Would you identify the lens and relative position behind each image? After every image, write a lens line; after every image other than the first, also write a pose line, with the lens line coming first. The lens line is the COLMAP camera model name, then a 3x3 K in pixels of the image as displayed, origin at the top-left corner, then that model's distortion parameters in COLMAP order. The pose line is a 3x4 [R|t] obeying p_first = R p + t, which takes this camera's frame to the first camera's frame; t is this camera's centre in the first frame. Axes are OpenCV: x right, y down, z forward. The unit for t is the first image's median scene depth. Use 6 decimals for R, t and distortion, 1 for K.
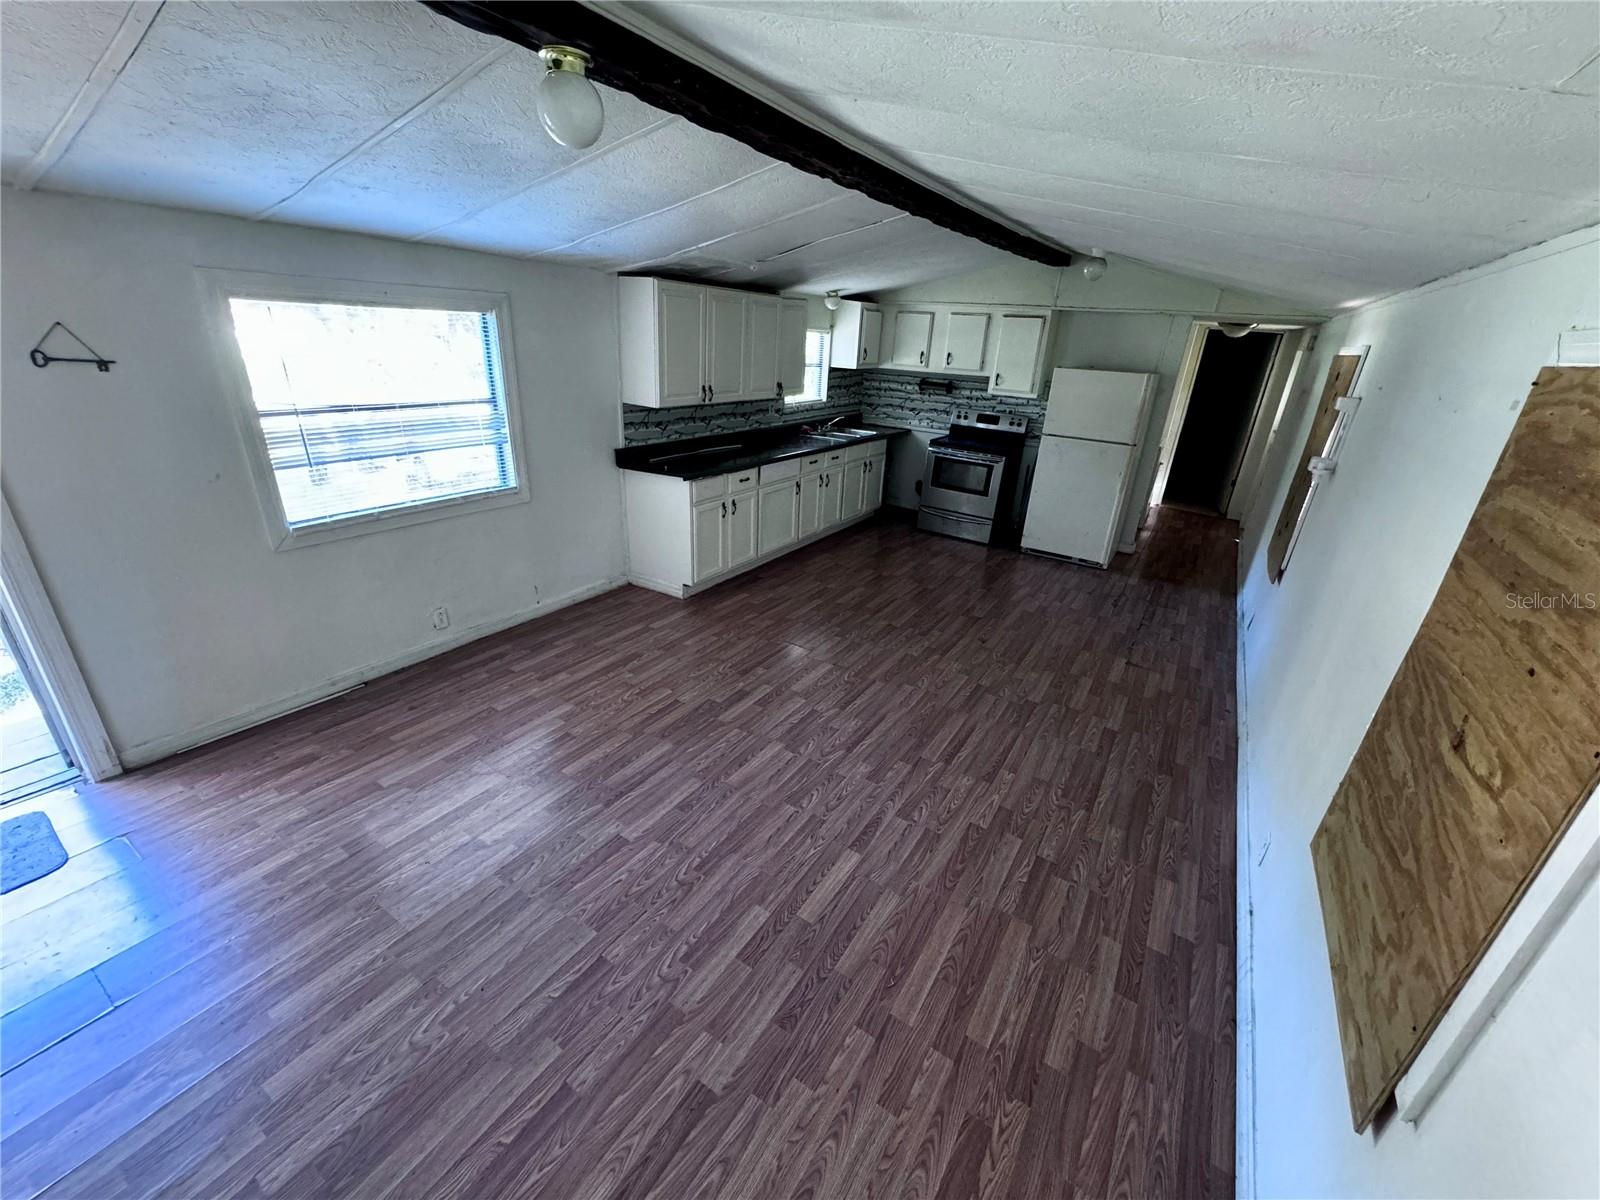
lens RADIAL K [[636.5, 0, 794.2], [0, 636.5, 598.2], [0, 0, 1]] dist [-0.001027, 0.000080]
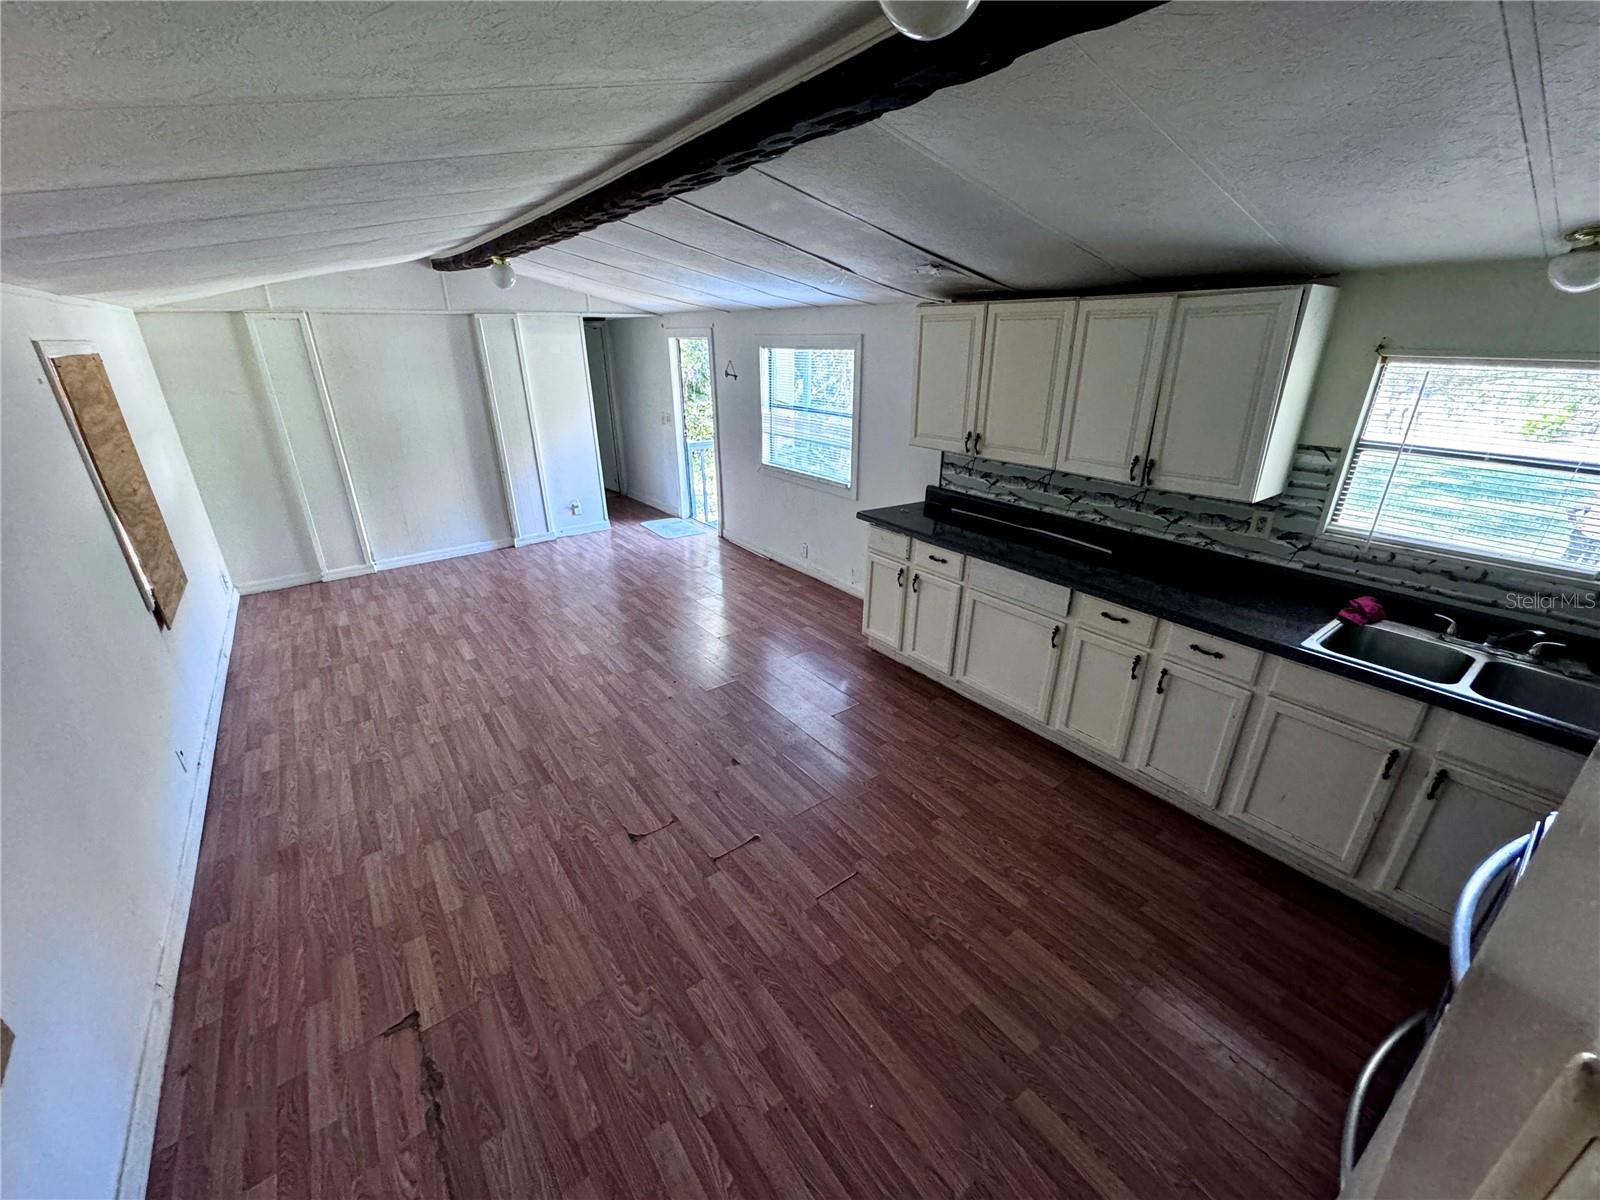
lens RADIAL K [[636.8, 0, 803.5], [0, 636.8, 600.4], [0, 0, 1]] dist [-0.001968, 0.000008]
pose [[-0.334494, 0.309859, -0.890001, 0.832975], [-0.381103, 0.819256, 0.428461, -0.521124], [0.861901, 0.482500, -0.155948, 1.296164]]
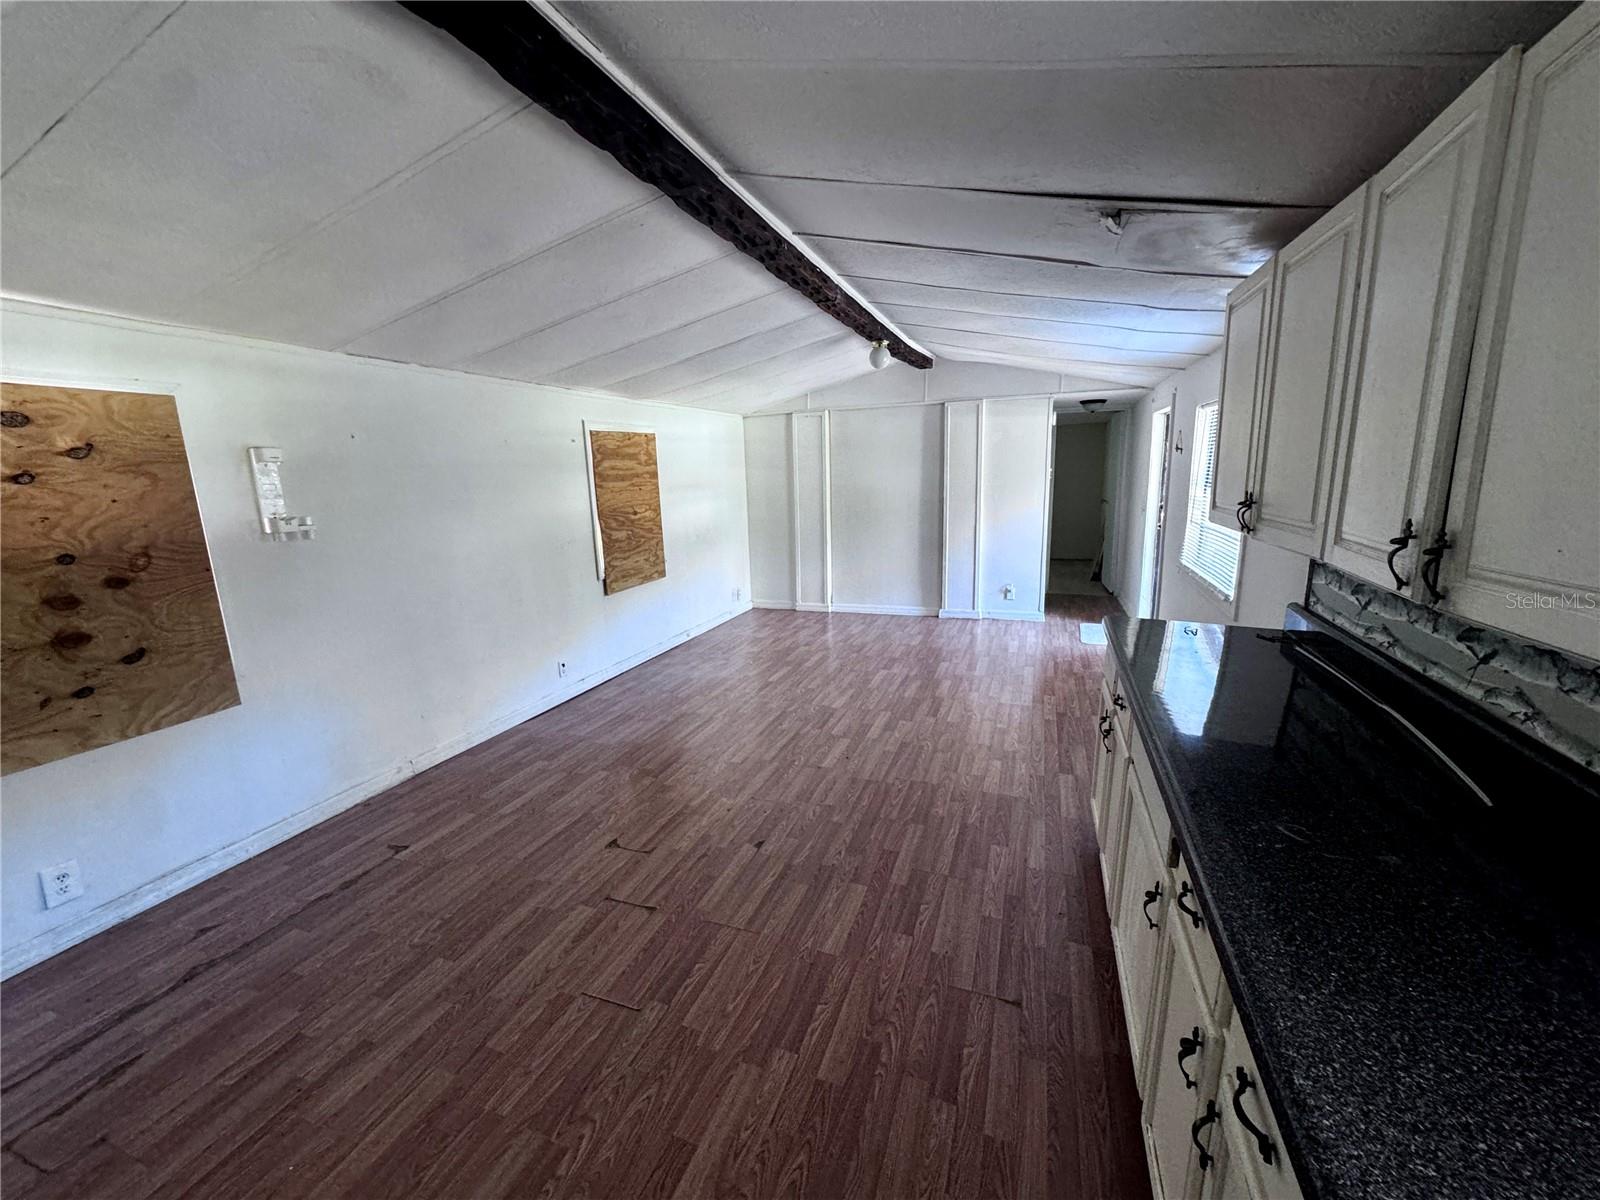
lens RADIAL K [[642.2, 0, 803.0], [0, 642.2, 603.6], [0, 0, 1]] dist [0.001557, 0.000063]
pose [[-0.973938, 0.020074, -0.225925, 0.289493], [-0.110816, 0.826985, 0.551194, -0.584408], [0.197902, 0.561865, -0.803208, 1.632861]]
